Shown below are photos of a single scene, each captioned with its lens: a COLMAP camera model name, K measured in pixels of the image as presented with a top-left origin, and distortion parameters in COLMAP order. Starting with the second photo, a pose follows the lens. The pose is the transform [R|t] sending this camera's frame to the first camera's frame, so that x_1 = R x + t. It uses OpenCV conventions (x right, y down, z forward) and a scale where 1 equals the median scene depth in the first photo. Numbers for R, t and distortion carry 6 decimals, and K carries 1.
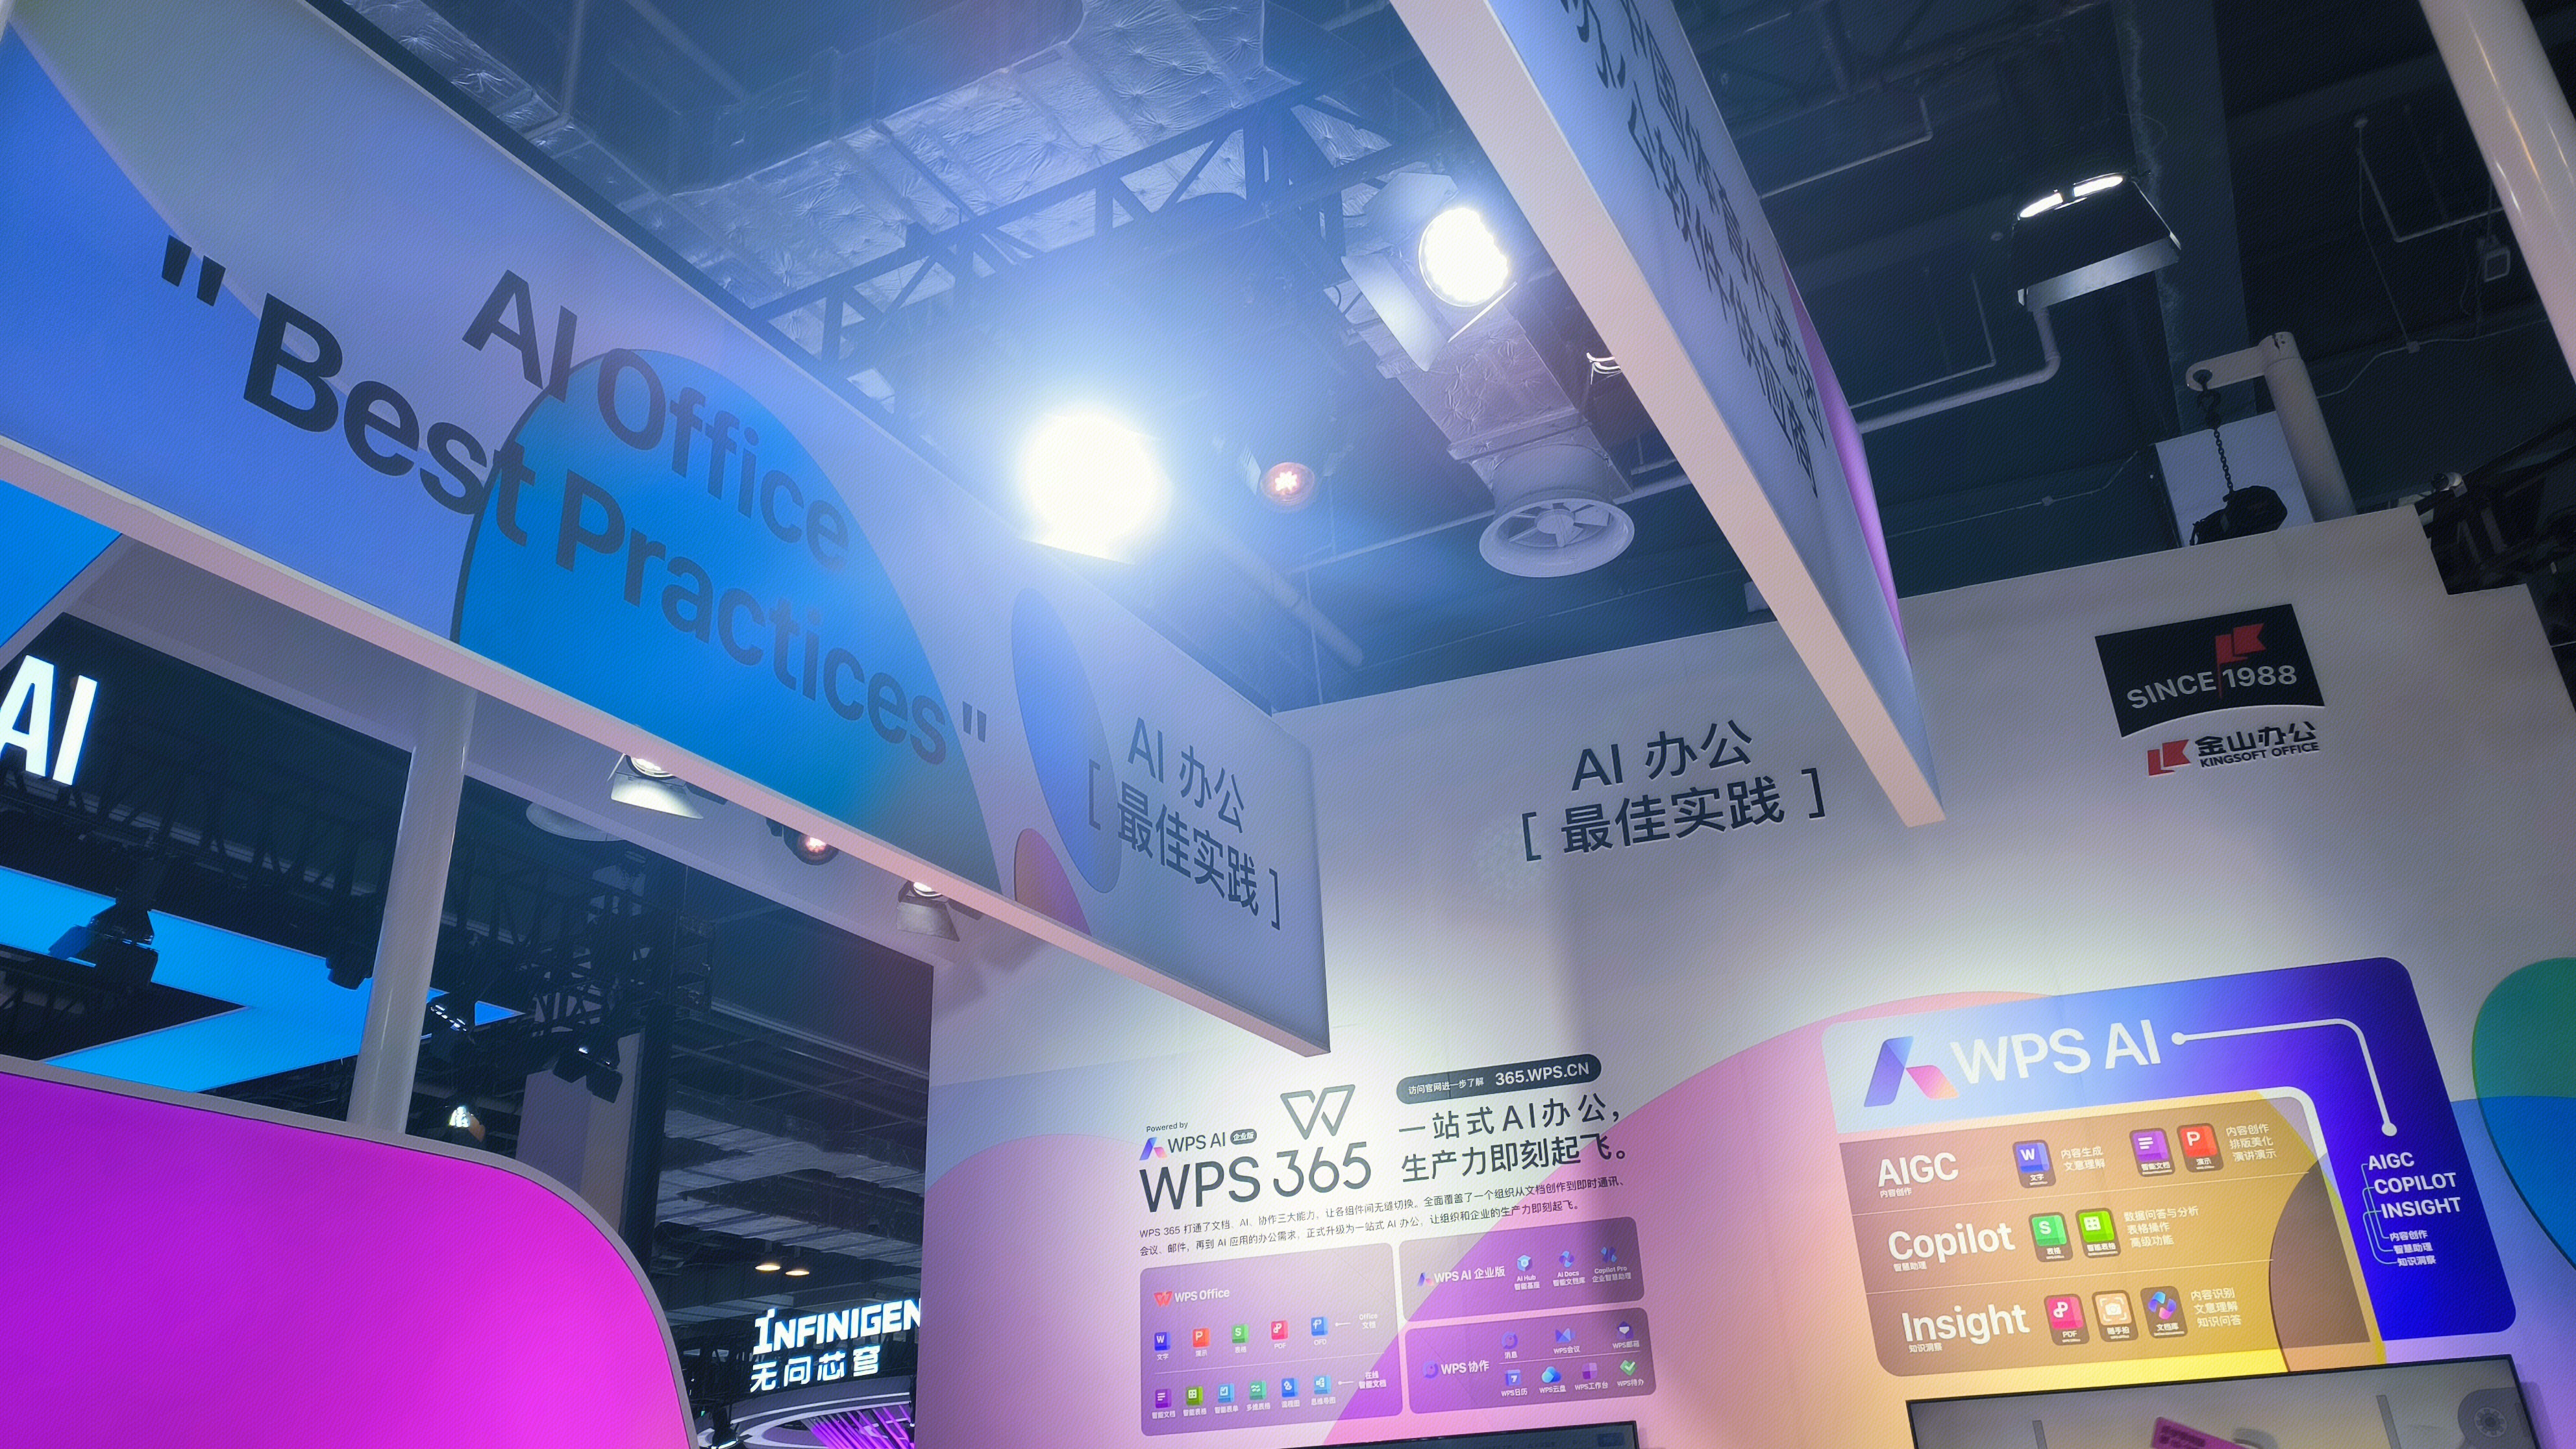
lens RADIAL K [[1905.5, 0, 1288.0], [0, 1905.5, 724.5], [0, 0, 1]] dist [-0.007530, -0.012098]
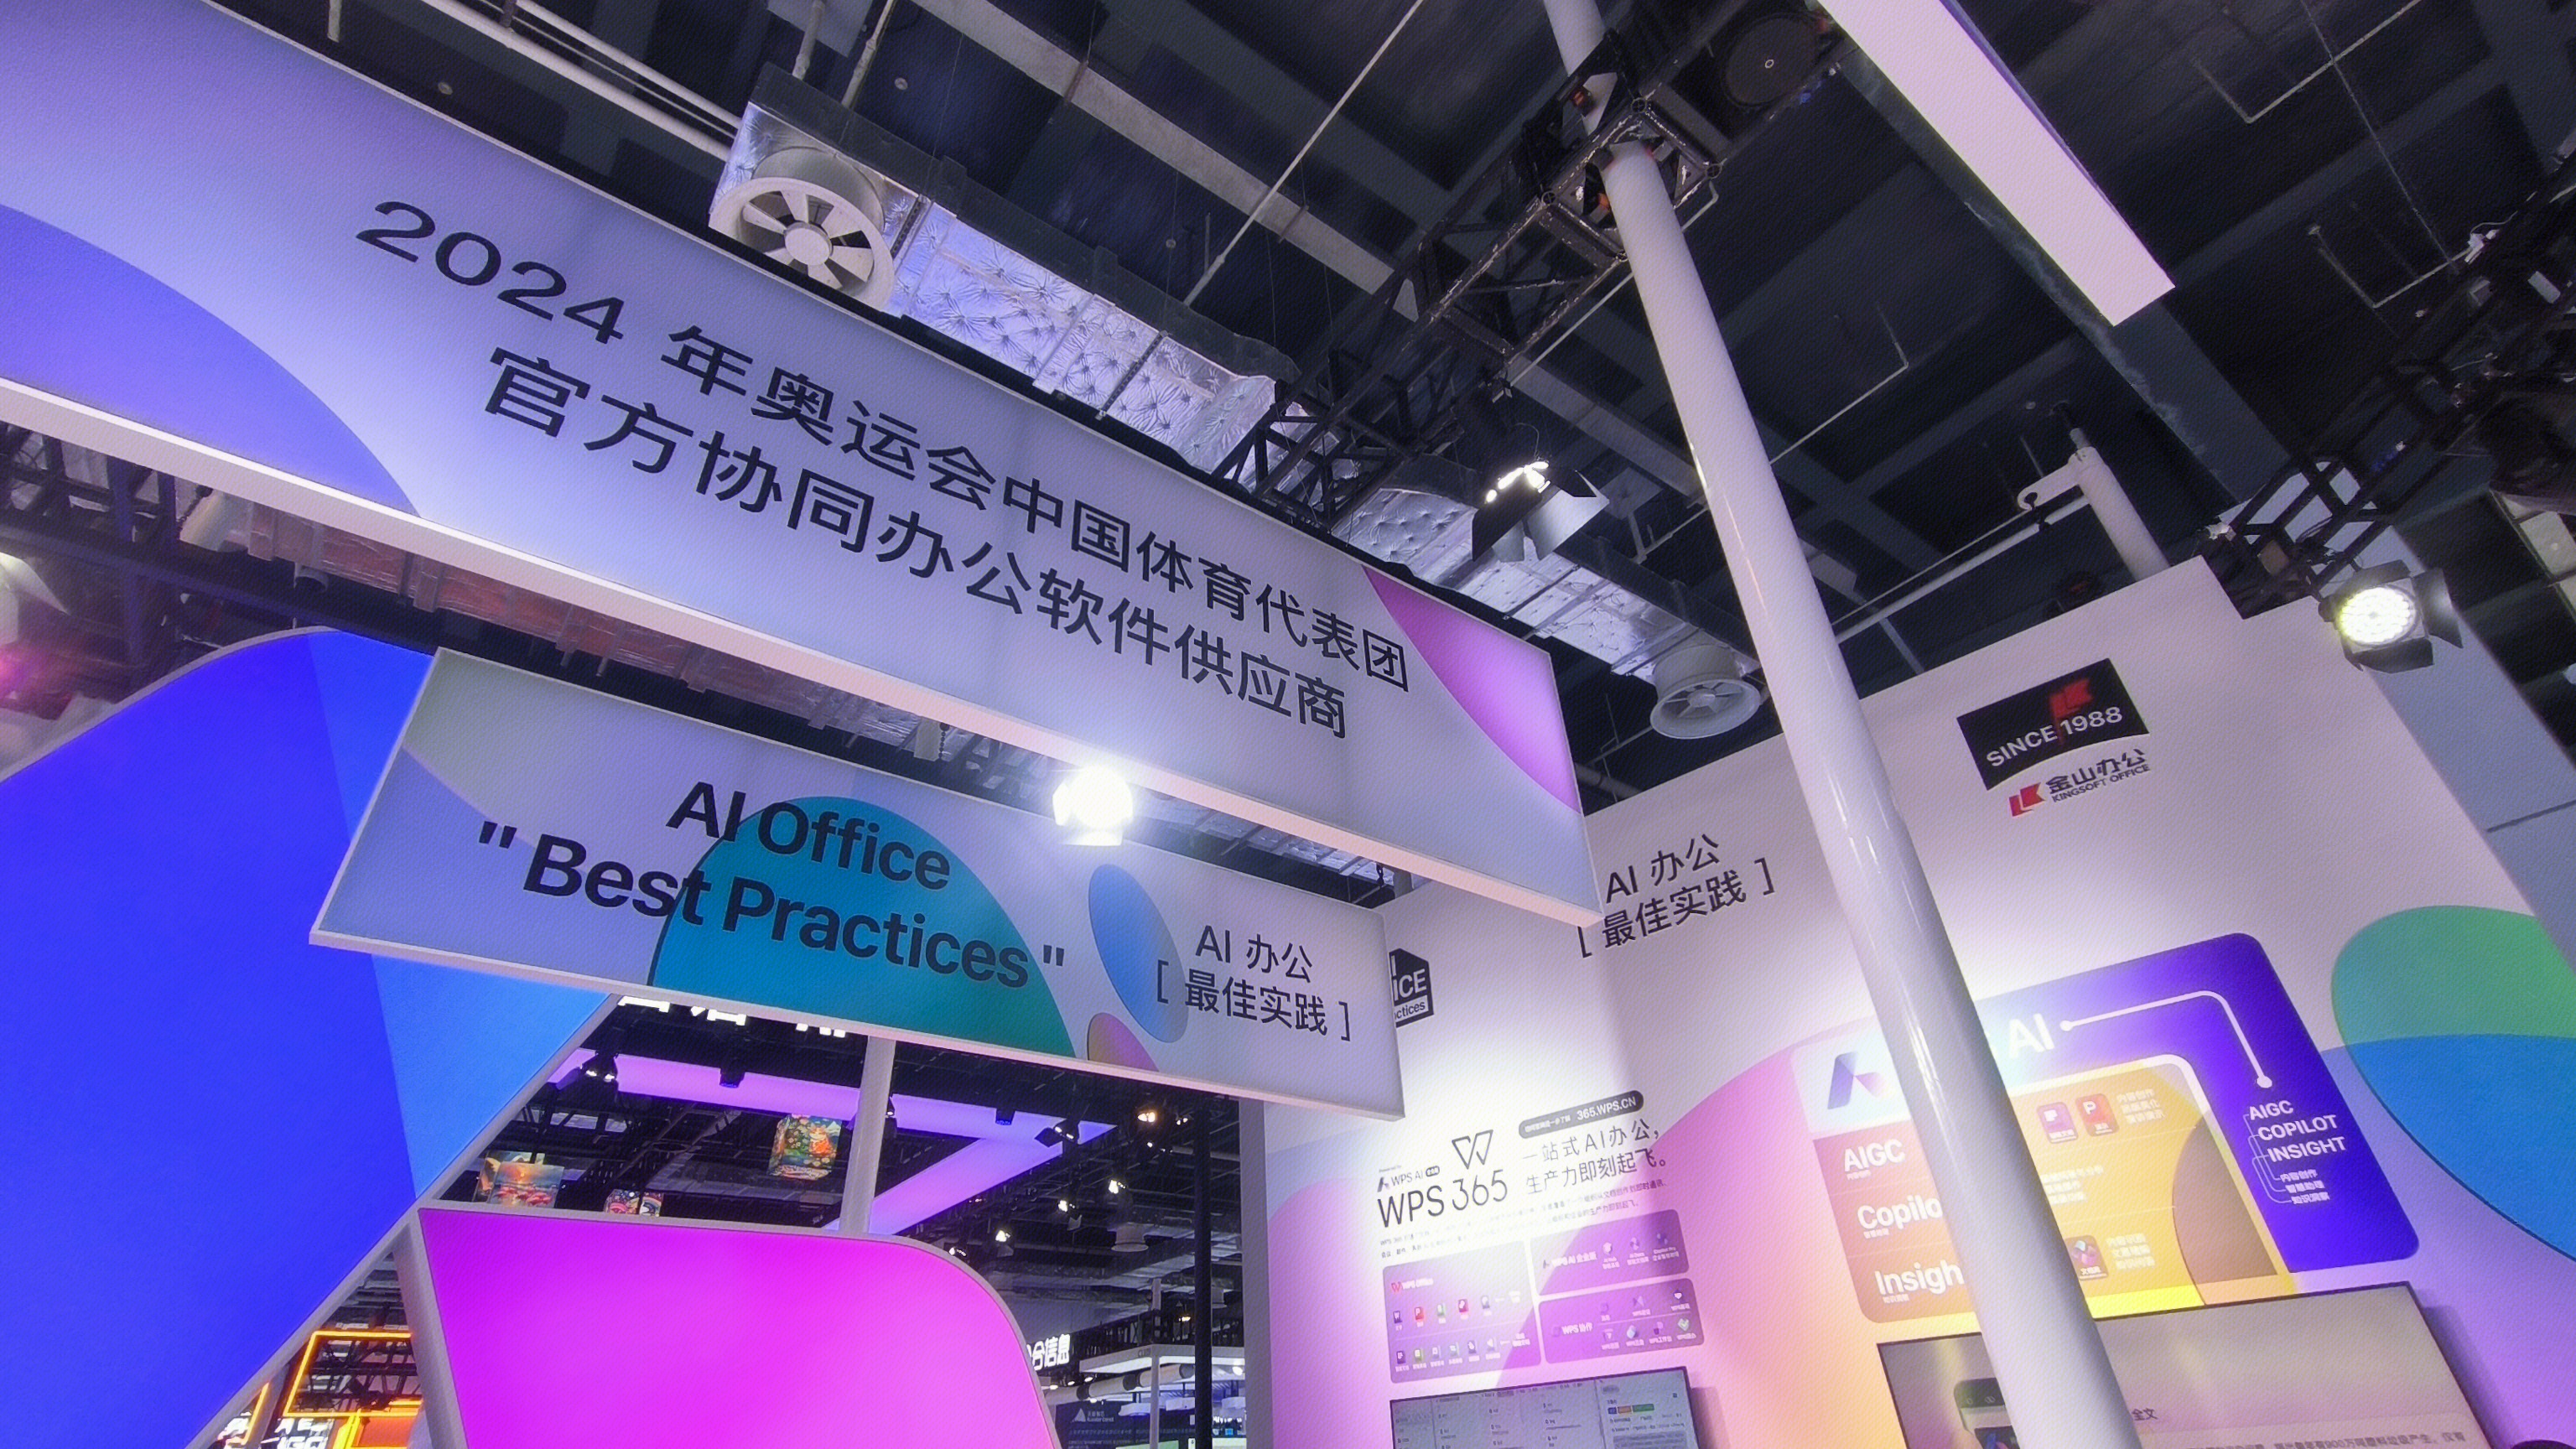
lens RADIAL K [[1199.0, 0, 1288.0], [0, 1199.0, 724.5], [0, 0, 1]] dist [-0.019953, 0.000671]
pose [[0.894518, -0.233663, -0.381102, 0.344143], [0.183110, 0.969237, -0.164470, 0.009031], [0.407809, 0.077338, 0.909786, 0.071723]]
